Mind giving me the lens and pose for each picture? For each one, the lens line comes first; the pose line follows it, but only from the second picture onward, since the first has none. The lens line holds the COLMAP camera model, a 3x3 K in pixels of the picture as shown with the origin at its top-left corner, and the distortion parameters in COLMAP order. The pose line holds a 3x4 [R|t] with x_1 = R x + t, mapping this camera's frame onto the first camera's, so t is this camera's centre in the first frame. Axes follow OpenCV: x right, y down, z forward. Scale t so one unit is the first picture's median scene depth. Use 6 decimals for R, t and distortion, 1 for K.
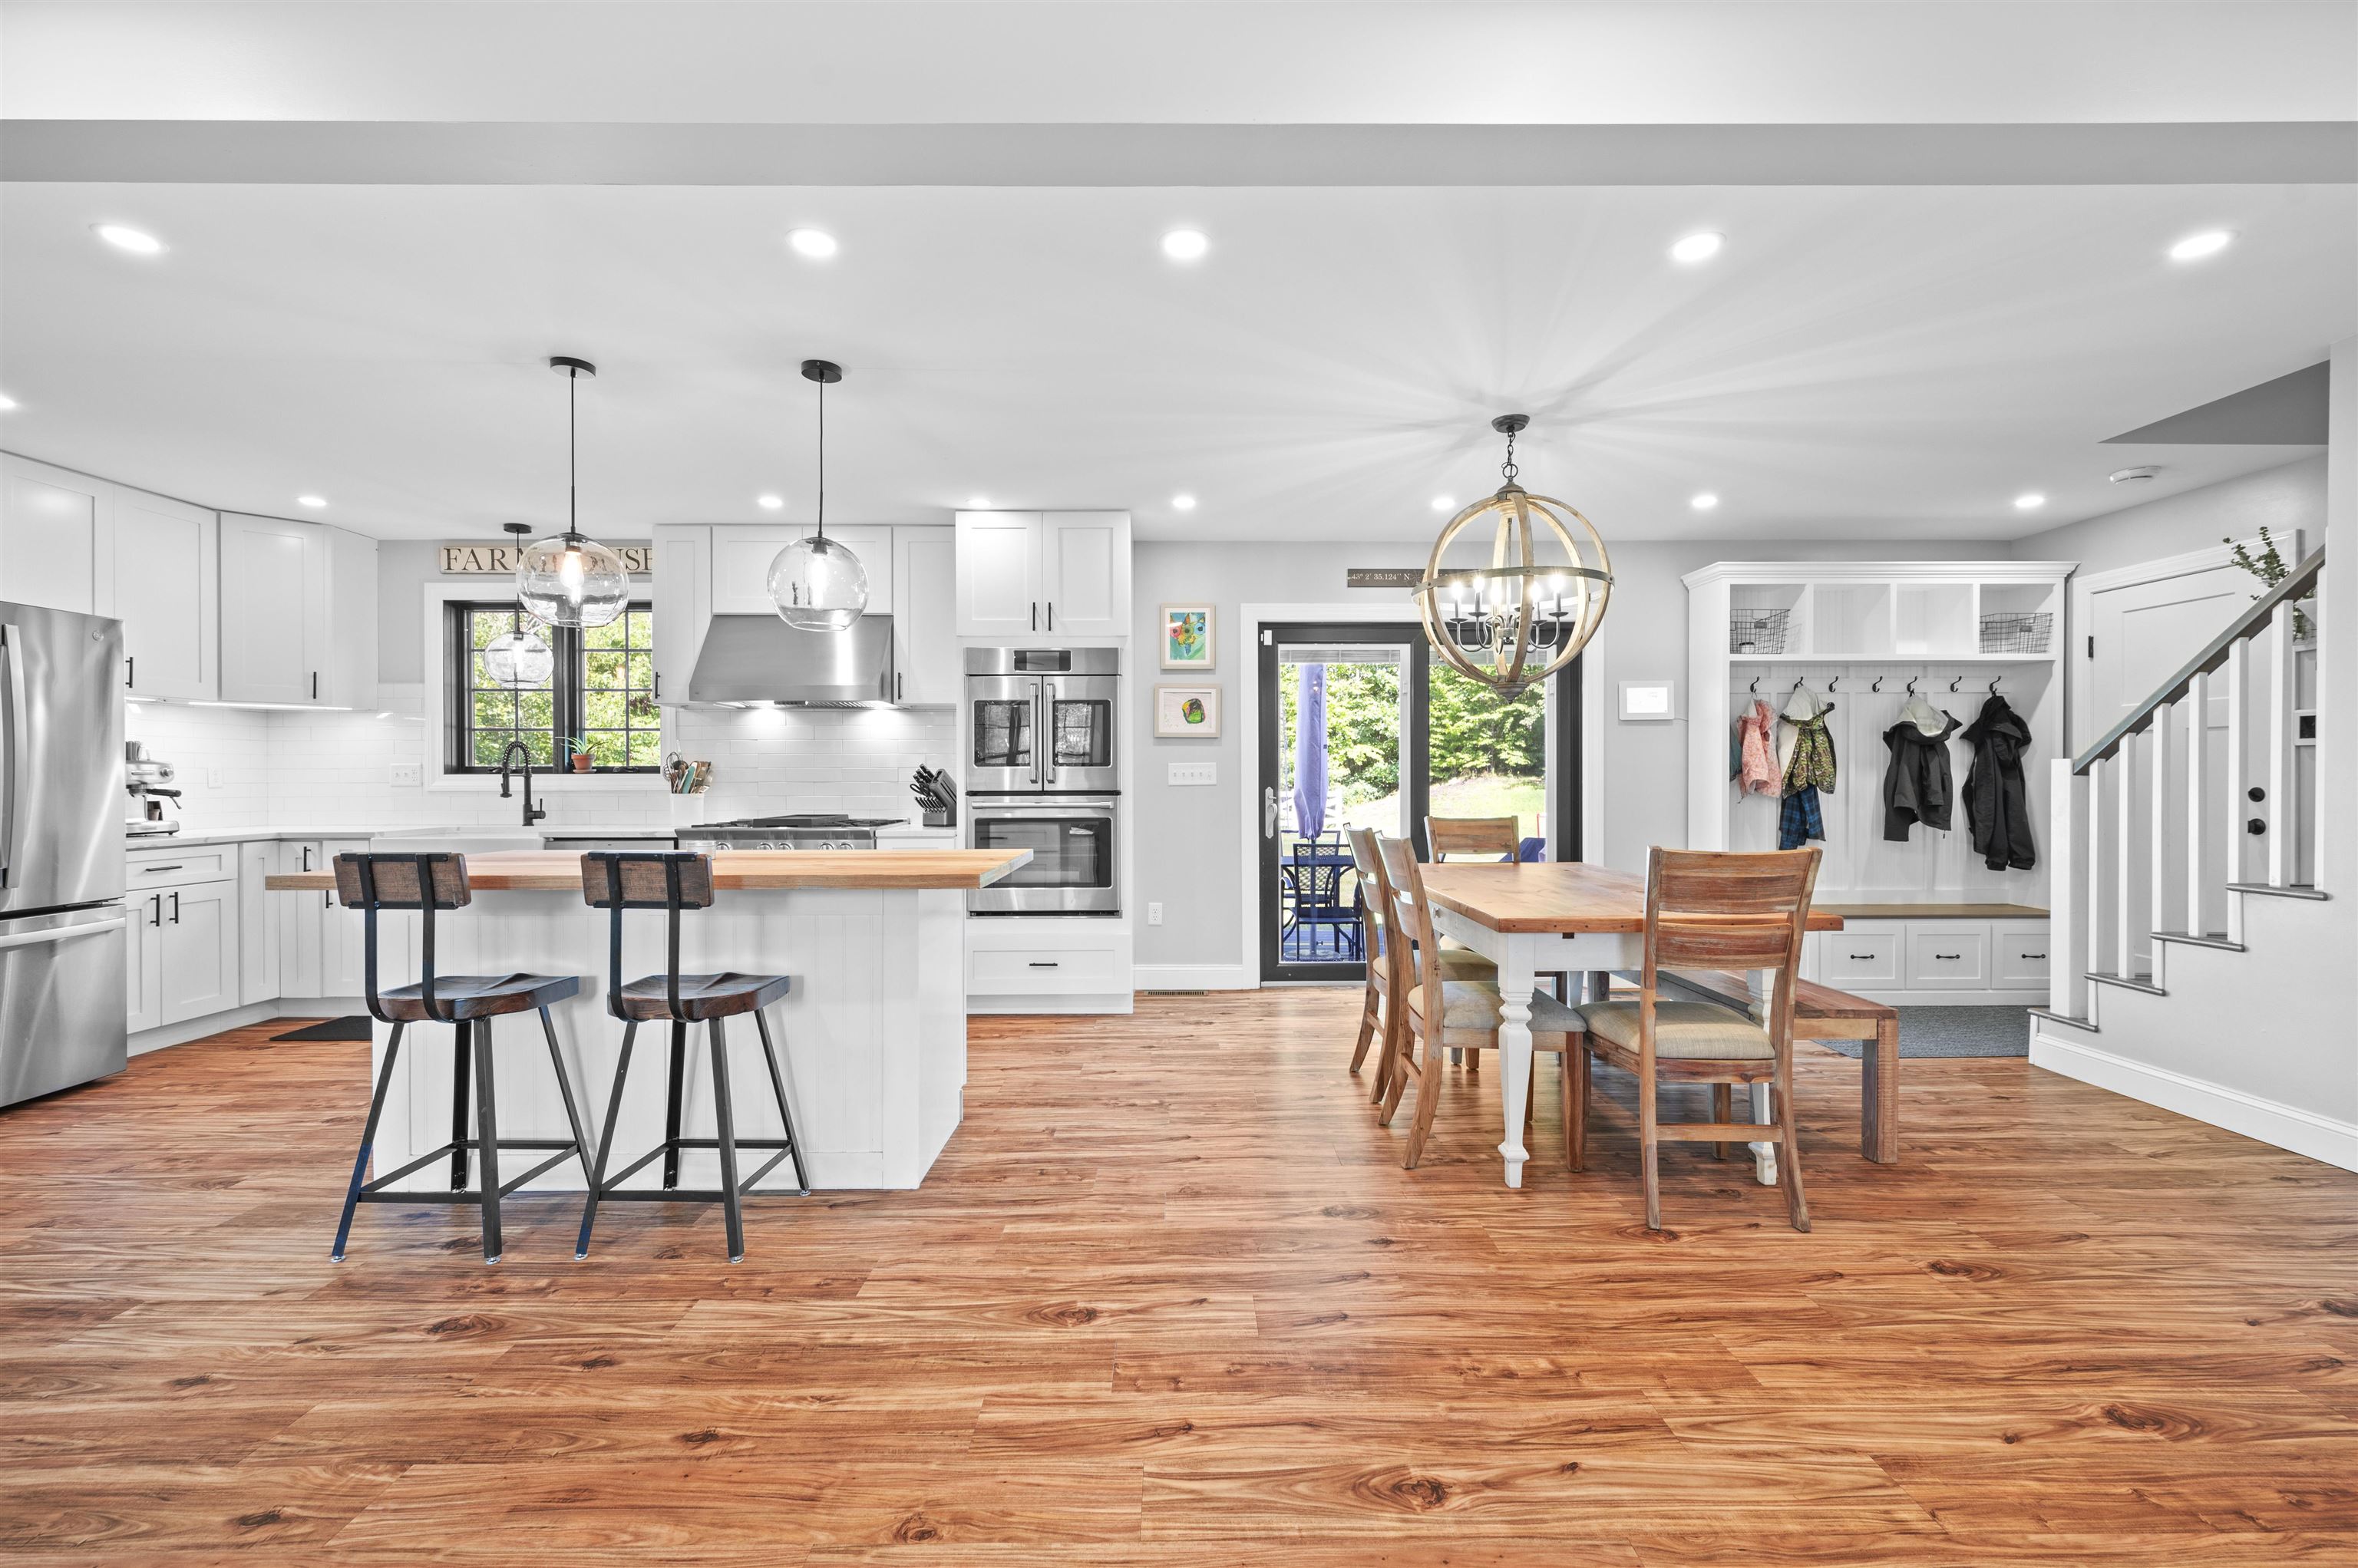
lens RADIAL K [[989.8, 0, 1184.0], [0, 989.8, 786.7], [0, 0, 1]] dist [-0.001218, 0.000073]
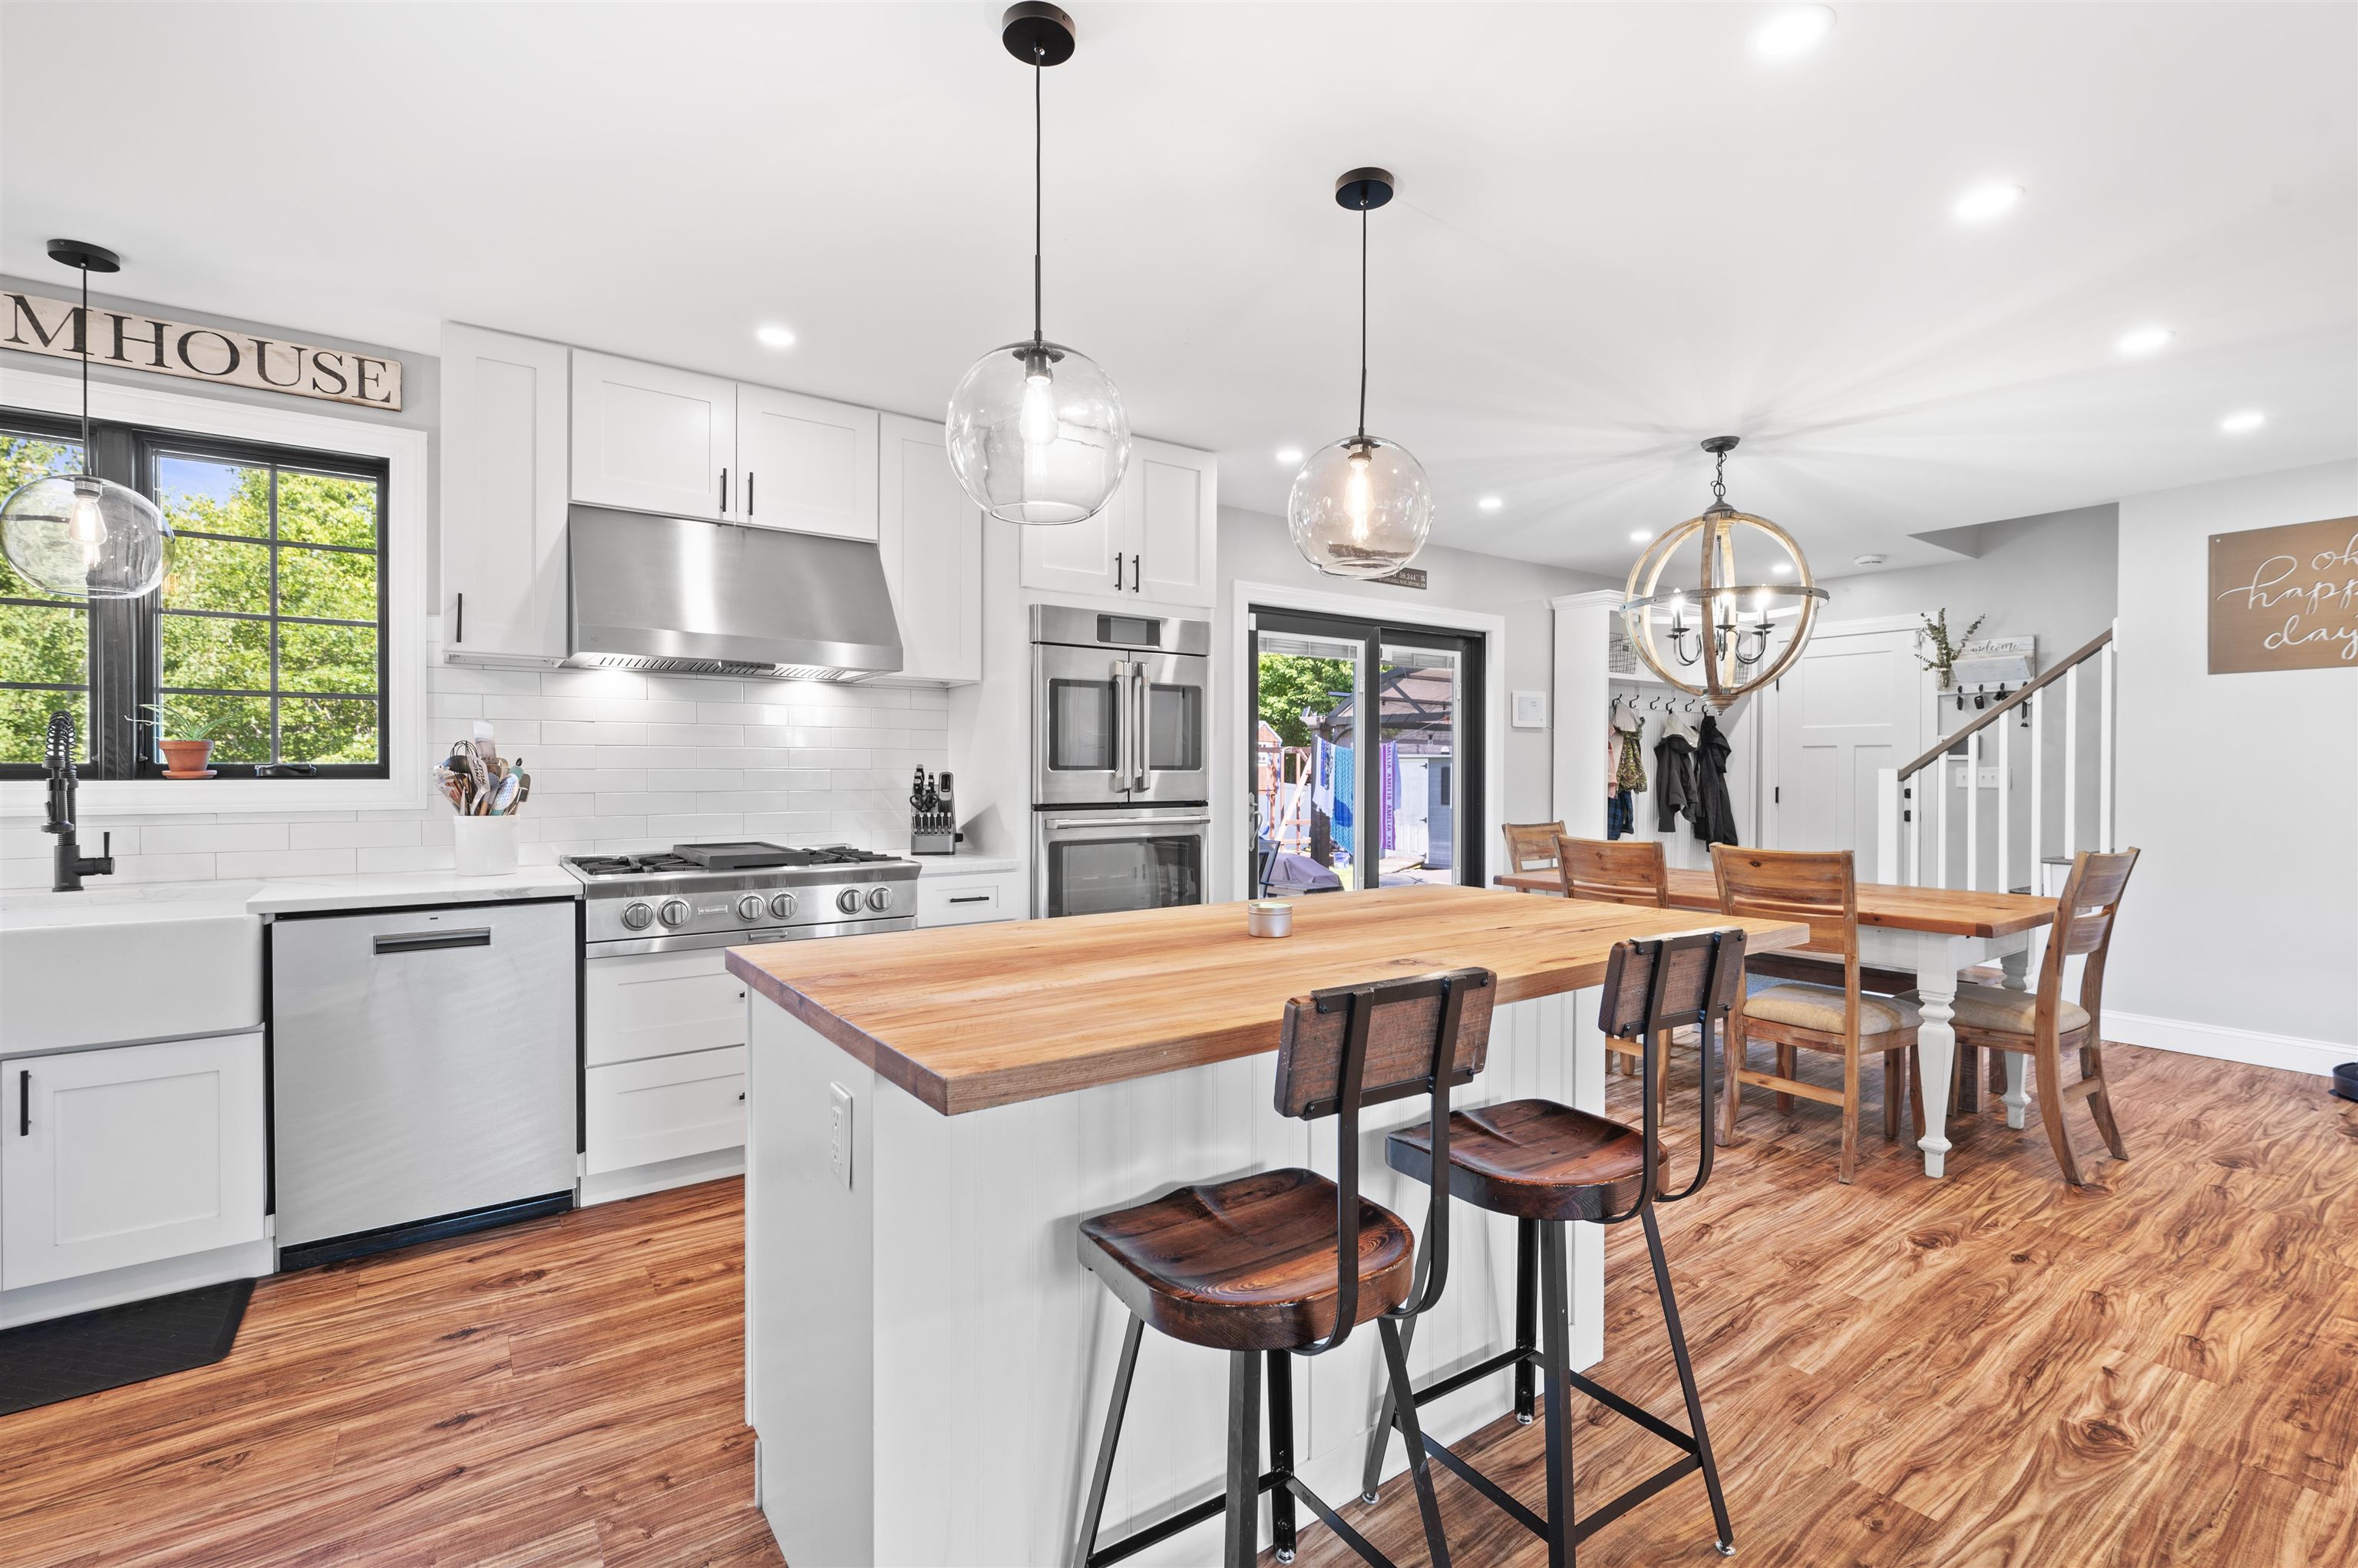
lens RADIAL K [[1047.9, 0, 1180.9], [0, 1047.9, 775.7], [0, 0, 1]] dist [-0.002633, 0.001091]
pose [[0.819957, -0.000404, 0.572425, -0.564814], [0.002484, 0.999993, -0.002852, -0.013744], [-0.572420, 0.003761, 0.819952, 0.316981]]
